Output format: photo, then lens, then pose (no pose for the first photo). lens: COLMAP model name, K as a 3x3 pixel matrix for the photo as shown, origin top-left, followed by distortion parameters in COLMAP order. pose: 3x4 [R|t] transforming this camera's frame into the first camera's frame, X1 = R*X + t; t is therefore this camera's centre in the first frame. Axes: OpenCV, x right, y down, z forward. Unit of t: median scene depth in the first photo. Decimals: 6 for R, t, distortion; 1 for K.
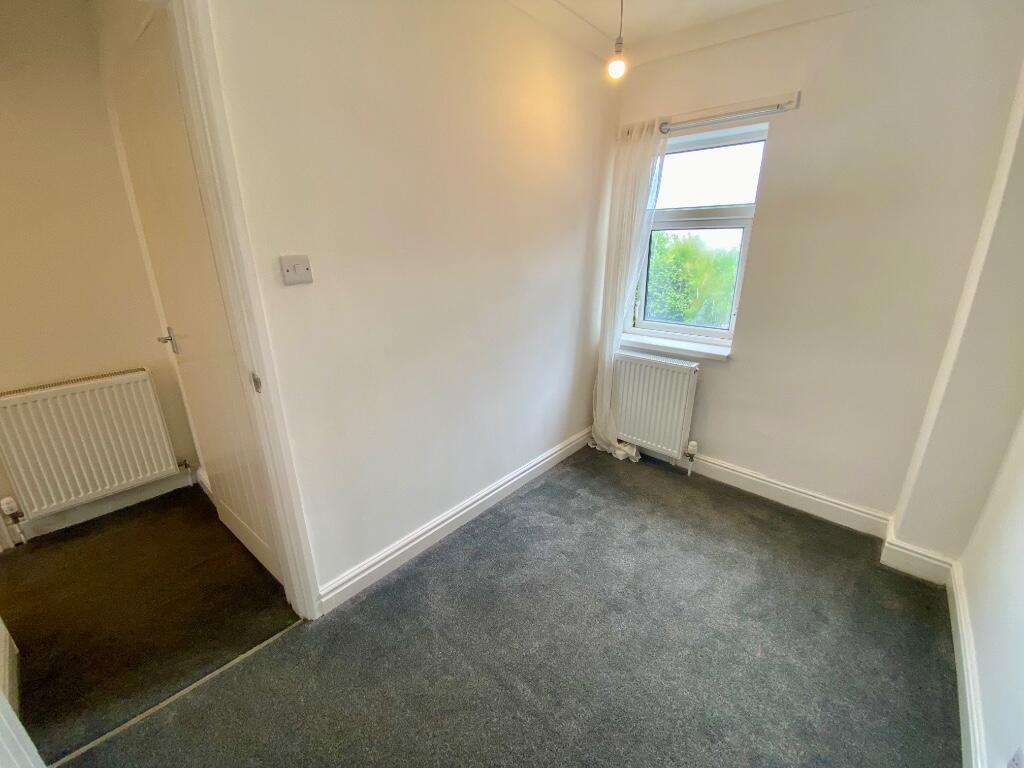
lens RADIAL K [[416.3, 0, 512.0], [0, 416.3, 384.0], [0, 0, 1]] dist [0.001295, -0.013690]
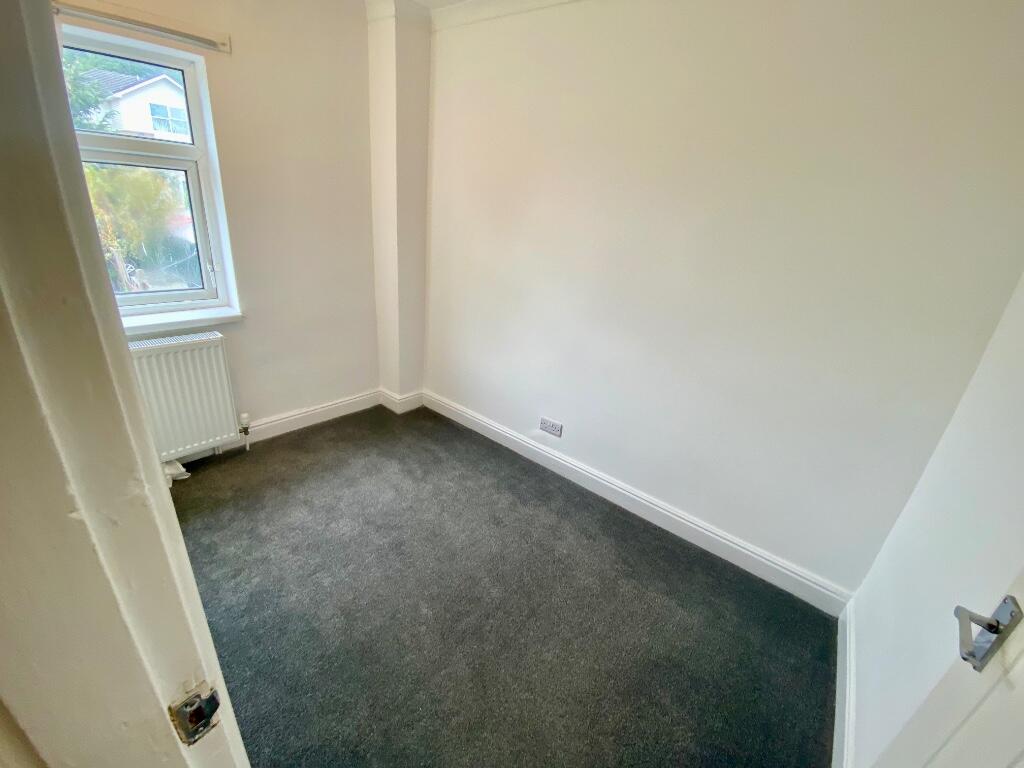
lens RADIAL K [[416.3, 0, 512.0], [0, 416.3, 384.0], [0, 0, 1]] dist [0.001295, -0.013690]
pose [[-0.073148, -0.385132, 0.919958, -0.506115], [0.218031, 0.893941, 0.391576, -0.179298], [-0.973197, 0.229223, 0.018581, 0.455128]]
